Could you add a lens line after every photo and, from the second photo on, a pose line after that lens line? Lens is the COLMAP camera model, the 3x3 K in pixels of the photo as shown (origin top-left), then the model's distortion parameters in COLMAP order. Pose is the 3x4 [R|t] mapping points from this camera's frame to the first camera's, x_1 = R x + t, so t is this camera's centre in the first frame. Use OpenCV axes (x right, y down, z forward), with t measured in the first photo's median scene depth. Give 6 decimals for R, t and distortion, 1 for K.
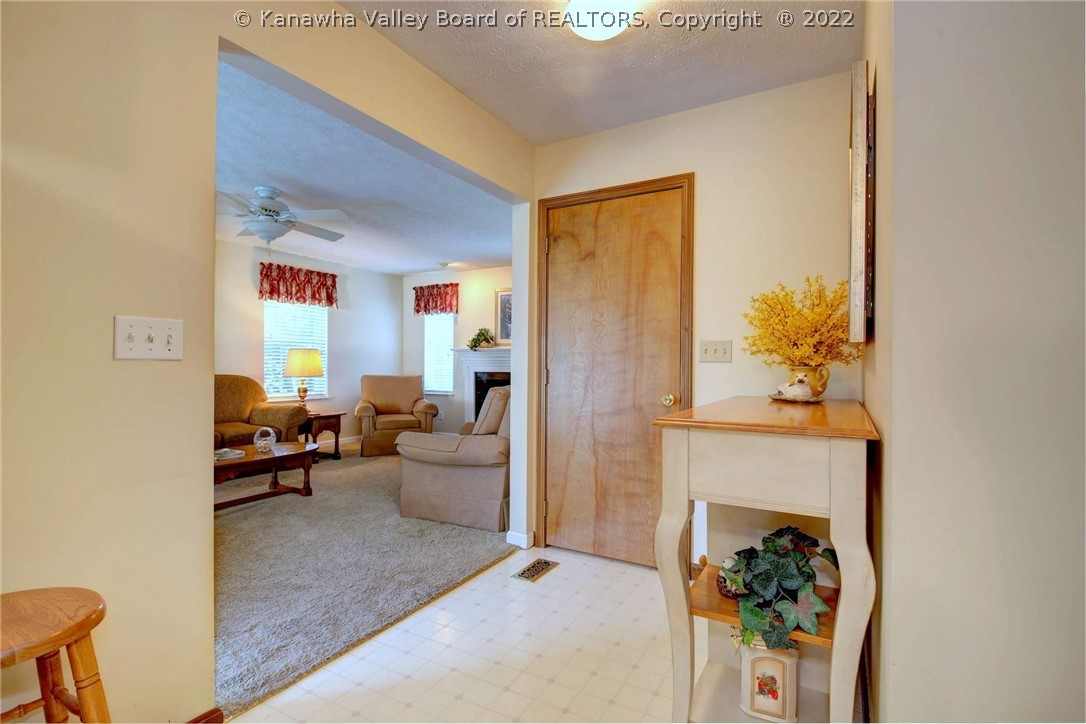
lens RADIAL K [[515.3, 0, 543.0], [0, 515.3, 362.0], [0, 0, 1]] dist [-0.000411, -0.000193]
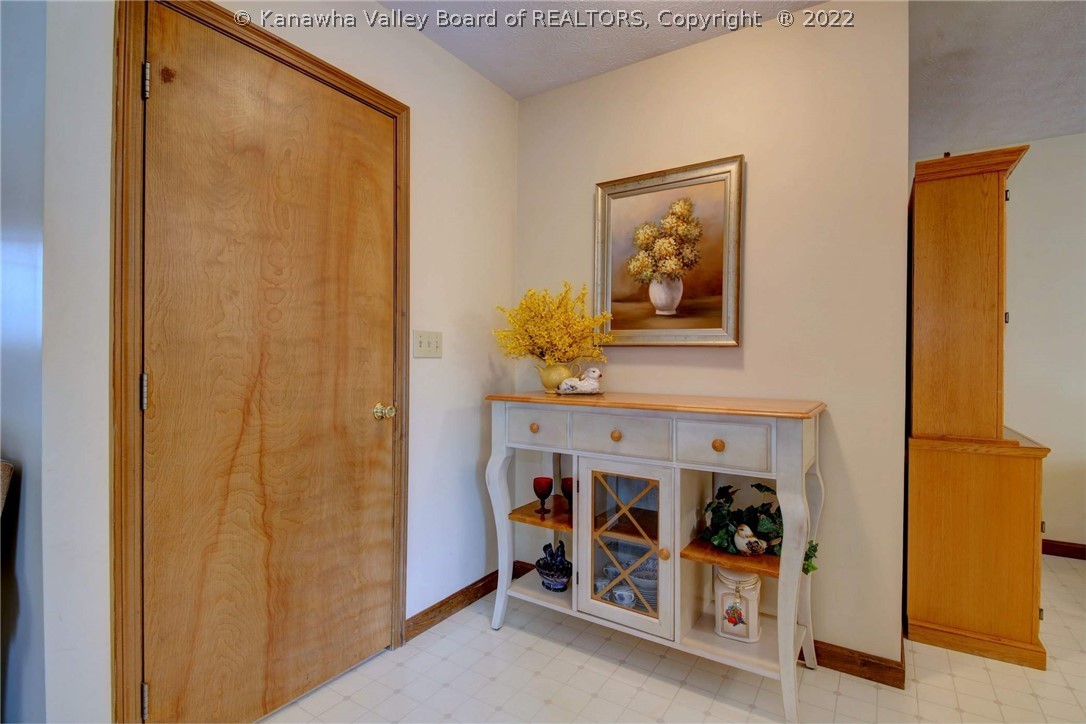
lens RADIAL K [[515.3, 0, 543.0], [0, 515.3, 362.0], [0, 0, 1]] dist [-0.000411, -0.000193]
pose [[0.053229, -0.007916, 0.998551, -0.428099], [-0.007129, 0.999940, 0.008307, -0.001071], [-0.998557, -0.007561, 0.053170, 0.709918]]
